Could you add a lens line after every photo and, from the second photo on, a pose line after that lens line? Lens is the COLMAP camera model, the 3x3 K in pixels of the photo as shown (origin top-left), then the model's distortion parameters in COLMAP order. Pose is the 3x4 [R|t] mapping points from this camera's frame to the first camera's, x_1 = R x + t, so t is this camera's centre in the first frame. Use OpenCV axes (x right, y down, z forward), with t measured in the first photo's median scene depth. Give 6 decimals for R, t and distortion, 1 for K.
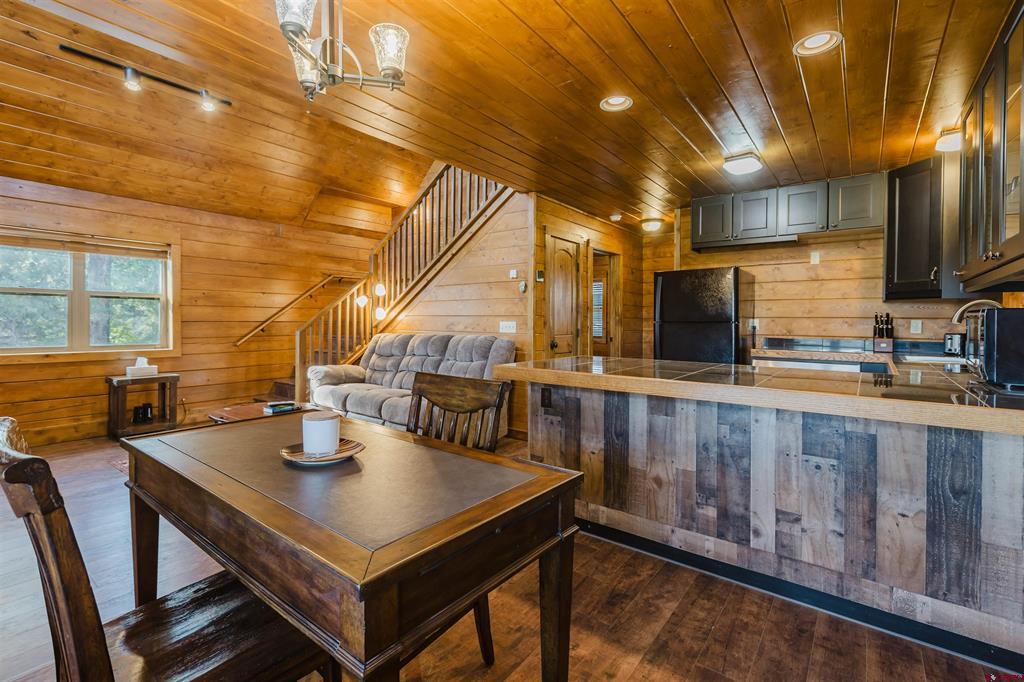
lens RADIAL K [[464.6, 0, 486.1], [0, 464.6, 325.5], [0, 0, 1]] dist [0.002971, -0.001145]
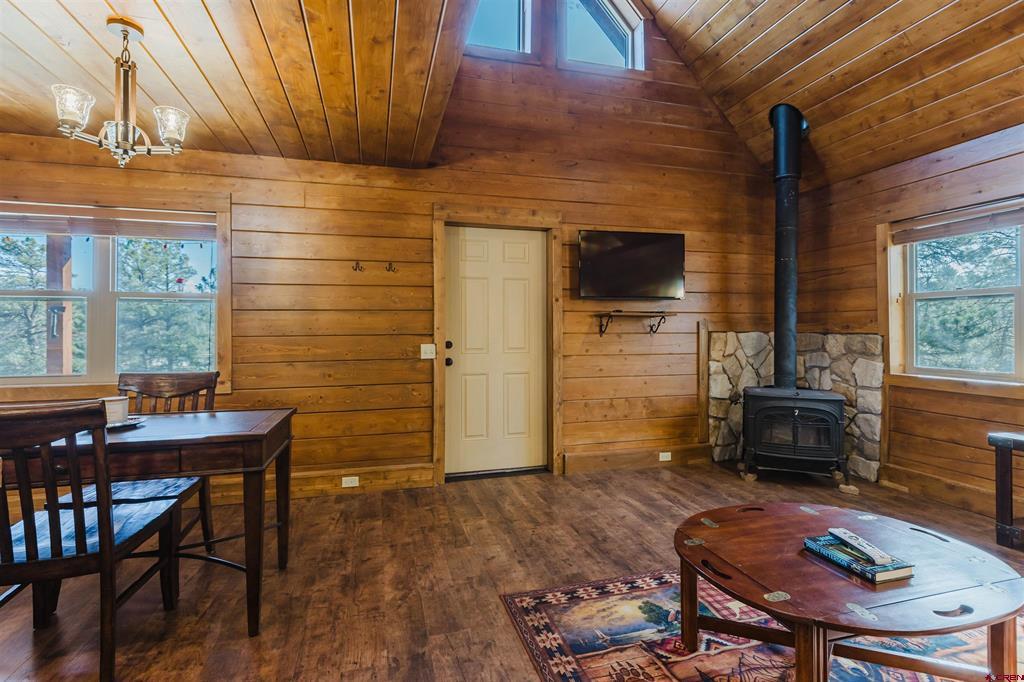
lens RADIAL K [[464.6, 0, 514.8], [0, 464.6, 326.8], [0, 0, 1]] dist [0.002971, -0.001145]
pose [[-0.573334, -0.021466, -0.819041, 0.053141], [-0.006965, 0.999748, -0.021326, -0.001518], [0.819292, -0.006522, -0.573339, 1.588036]]
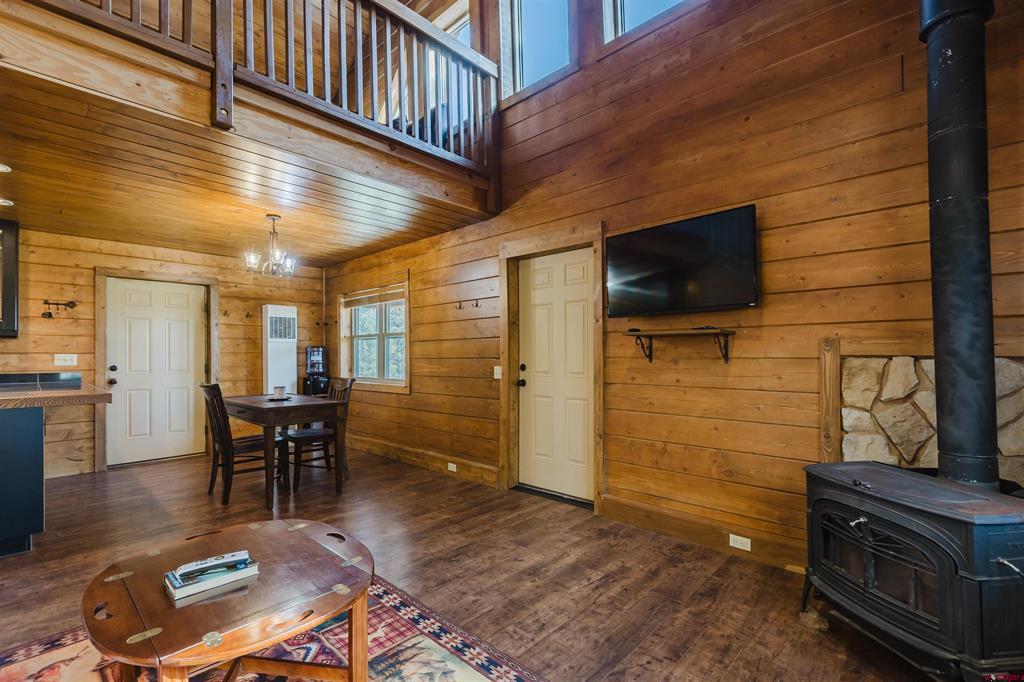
lens RADIAL K [[464.6, 0, 497.8], [0, 464.6, 343.2], [0, 0, 1]] dist [0.002971, -0.001145]
pose [[-0.996669, -0.001470, 0.081538, -1.157356], [-0.002689, 0.999886, -0.014849, -0.036672], [-0.081507, -0.015018, -0.996560, 2.247332]]
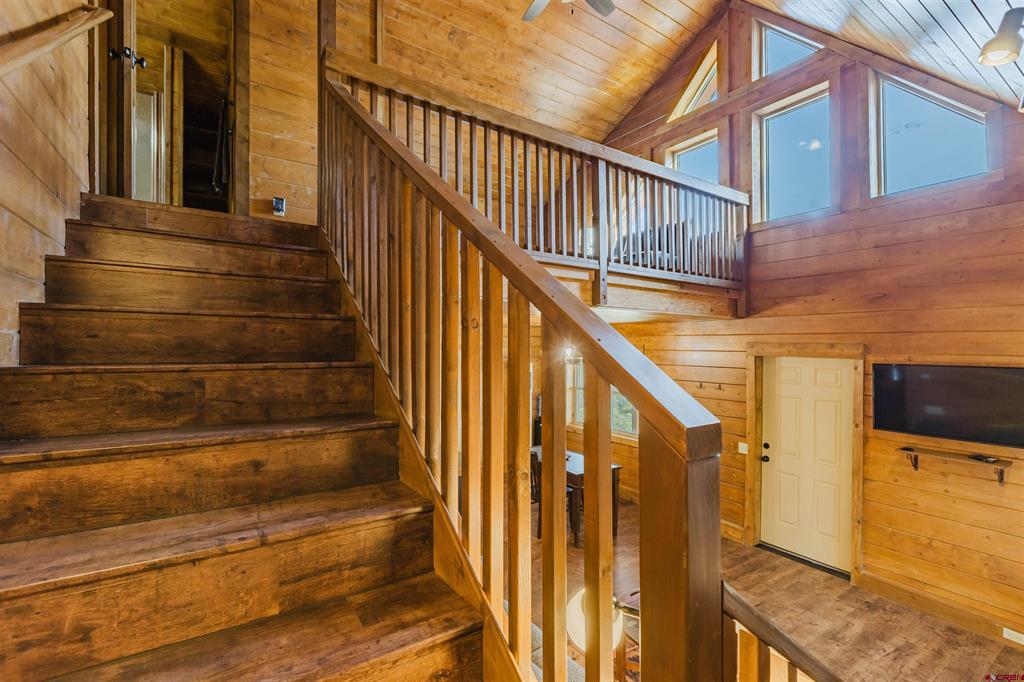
lens RADIAL K [[464.6, 0, 499.9], [0, 464.6, 339.3], [0, 0, 1]] dist [0.002971, -0.001145]
pose [[-0.952985, -0.018006, 0.302482, -0.591252], [-0.018199, 0.999832, 0.002182, -0.433800], [-0.302471, -0.003425, -0.953153, 2.859631]]
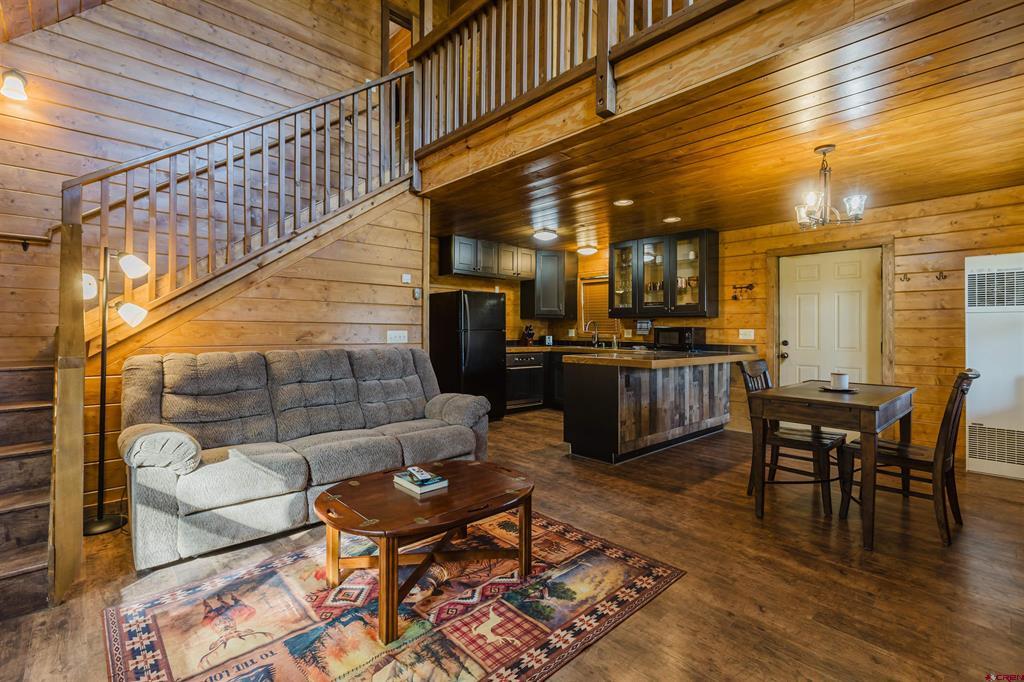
lens RADIAL K [[464.6, 0, 511.7], [0, 464.6, 322.4], [0, 0, 1]] dist [0.002971, -0.001145]
pose [[0.134772, 0.013034, 0.990791, -1.612437], [0.001603, 0.999909, -0.013372, -0.021120], [-0.990875, 0.003390, 0.134739, 1.298277]]
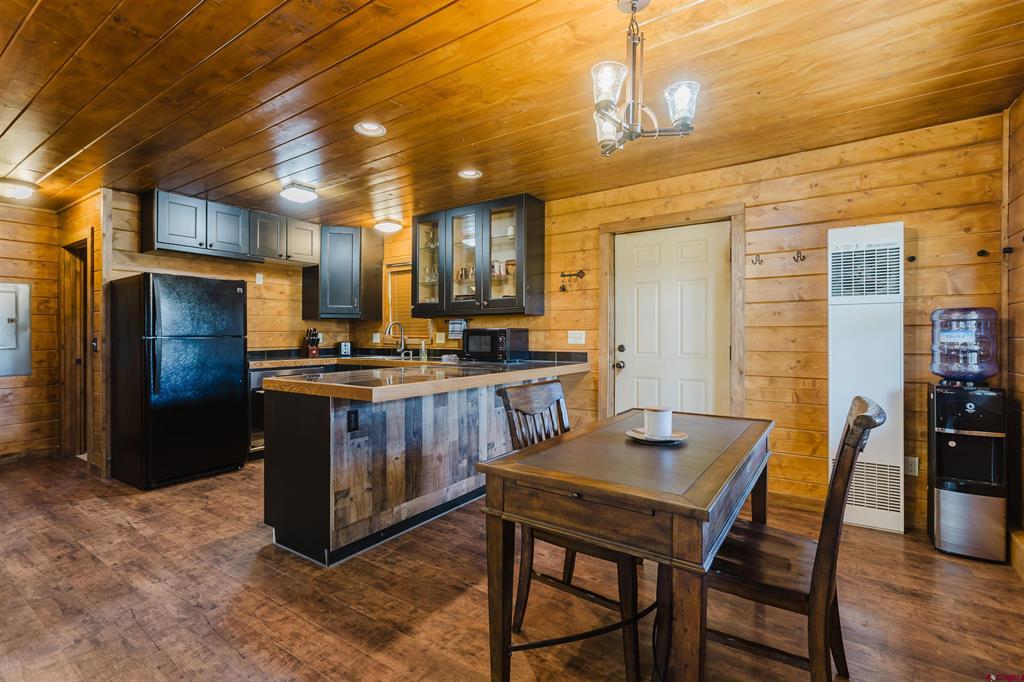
lens RADIAL K [[464.6, 0, 516.4], [0, 464.6, 334.5], [0, 0, 1]] dist [0.002971, -0.001145]
pose [[-0.092643, -0.005254, 0.995686, -0.886323], [0.012299, 0.999904, 0.006420, -0.015717], [-0.995623, 0.012841, -0.092570, 0.844747]]
